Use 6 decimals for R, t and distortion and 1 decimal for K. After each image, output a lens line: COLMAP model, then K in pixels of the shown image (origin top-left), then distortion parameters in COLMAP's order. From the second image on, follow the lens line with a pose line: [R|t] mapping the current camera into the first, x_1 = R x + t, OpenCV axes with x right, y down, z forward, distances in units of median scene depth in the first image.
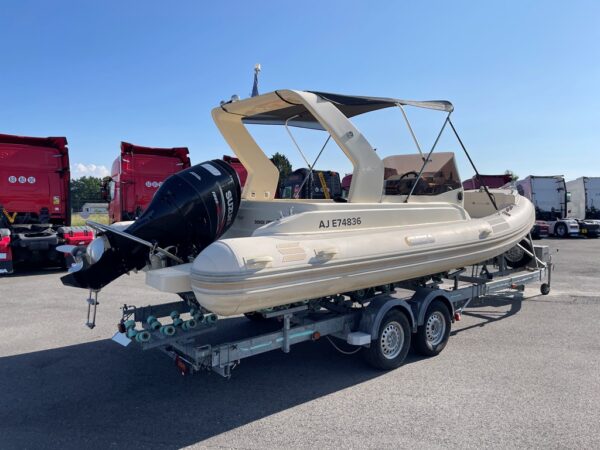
lens RADIAL K [[452.9, 0, 300.0], [0, 452.9, 225.0], [0, 0, 1]] dist [0.092976, -0.121566]
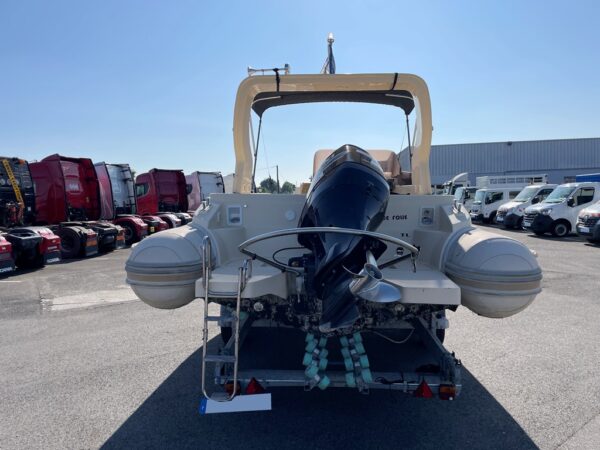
lens RADIAL K [[452.9, 0, 300.0], [0, 452.9, 225.0], [0, 0, 1]] dist [0.092976, -0.121566]
pose [[0.678783, -0.062325, 0.731690, -0.190121], [0.052788, 0.997955, 0.036035, -0.007465], [-0.732440, 0.014164, 0.680685, 0.112879]]
